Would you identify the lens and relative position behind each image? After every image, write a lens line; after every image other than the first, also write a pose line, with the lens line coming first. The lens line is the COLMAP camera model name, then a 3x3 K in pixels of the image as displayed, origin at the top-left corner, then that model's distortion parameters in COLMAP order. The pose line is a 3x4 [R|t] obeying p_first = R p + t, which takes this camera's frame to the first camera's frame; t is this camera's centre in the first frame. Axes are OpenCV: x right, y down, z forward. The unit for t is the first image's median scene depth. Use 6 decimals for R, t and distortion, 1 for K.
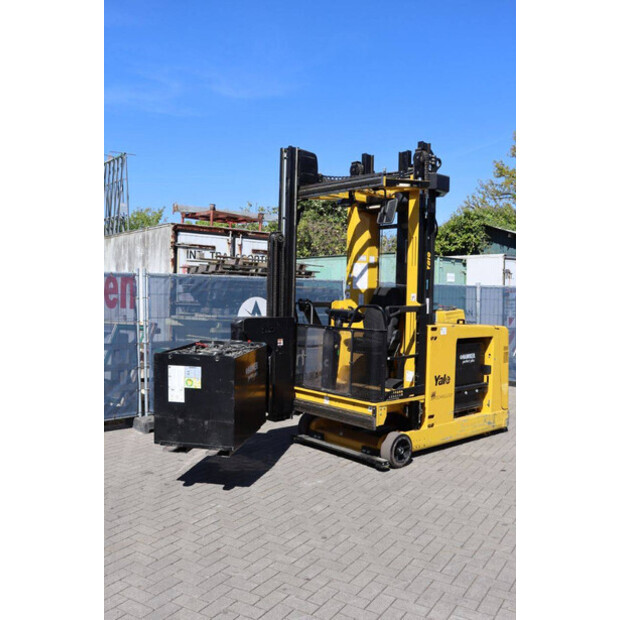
lens RADIAL K [[578.8, 0, 317.8], [0, 578.8, 308.4], [0, 0, 1]] dist [-0.073078, 0.000000]
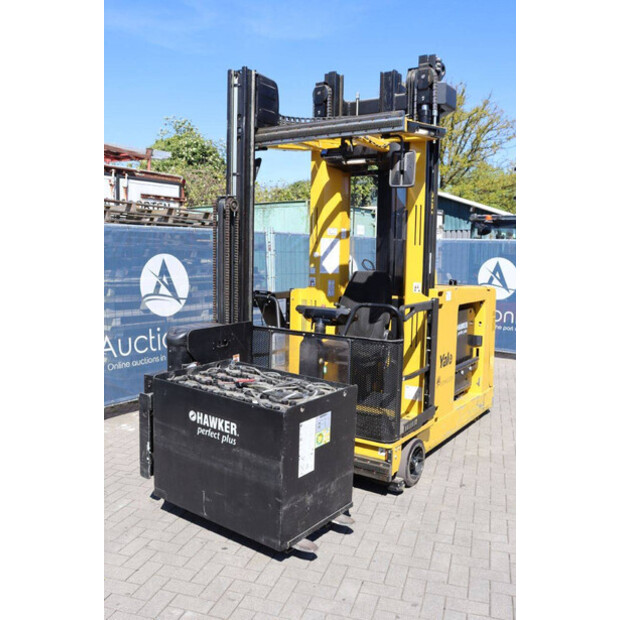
lens RADIAL K [[576.1, 0, 308.8], [0, 576.1, 307.5], [0, 0, 1]] dist [-0.082608, 0.000000]
pose [[0.970138, -0.030211, 0.240667, -0.091095], [0.012287, 0.997060, 0.075629, -0.003294], [-0.242244, -0.070413, 0.967657, 0.199691]]
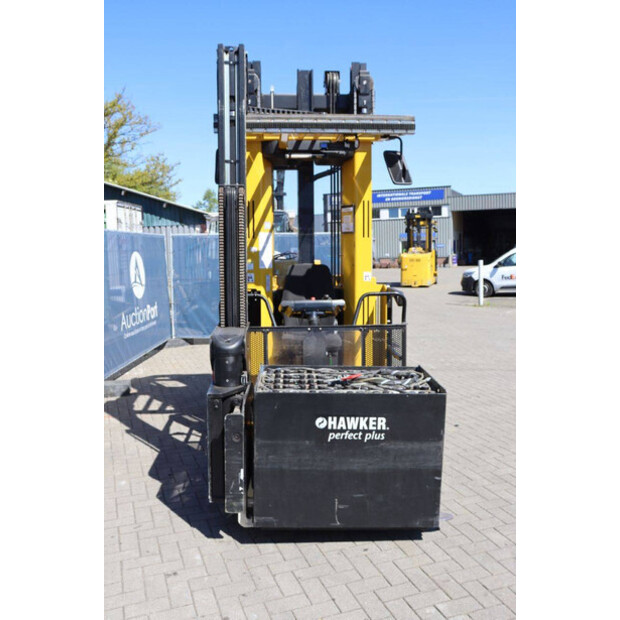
lens RADIAL K [[578.8, 0, 310.6], [0, 578.8, 309.3], [0, 0, 1]] dist [-0.073078, 0.000000]
pose [[0.612516, -0.110075, 0.782757, -0.321523], [0.046244, 0.993551, 0.103531, -0.009387], [-0.789104, -0.027217, 0.613656, 0.351038]]
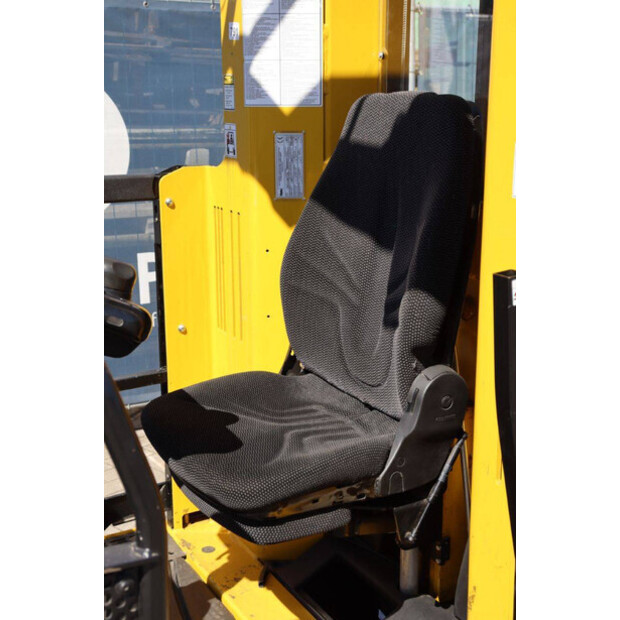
lens RADIAL K [[902.5, 0, 314.8], [0, 902.5, 286.5], [0, 0, 1]] dist [0.108615, 0.000000]
pose [[0.979907, 0.013991, -0.198965, 0.097015], [0.021902, 0.983956, 0.177062, 0.008992], [0.198250, -0.177862, 0.963879, 0.488517]]
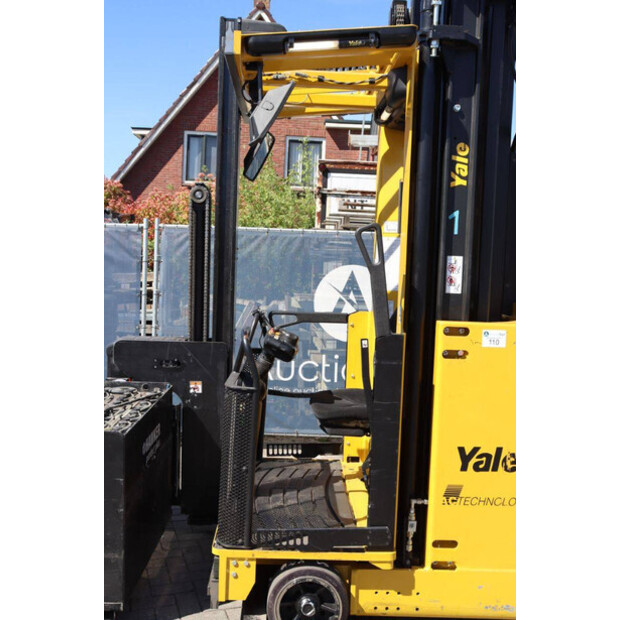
lens RADIAL K [[690.1, 0, 308.6], [0, 690.1, 309.7], [0, 0, 1]] dist [-0.027708, 0.000000]
pose [[0.772948, 0.048660, -0.632600, 0.267393], [-0.038400, 0.998815, 0.029911, 0.006243], [0.633306, 0.001173, 0.773901, 0.351435]]
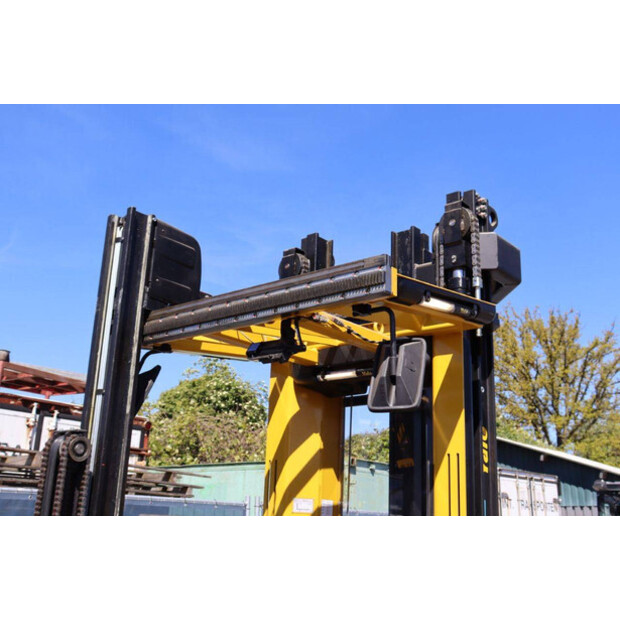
lens RADIAL K [[727.1, 0, 310.3], [0, 727.1, 304.6], [0, 0, 1]] dist [-0.007328, 0.000000]
pose [[0.990116, 0.055363, 0.128859, 0.006508], [-0.011622, 0.948018, -0.318003, -0.012414], [-0.139766, 0.313362, 0.939292, 0.338675]]
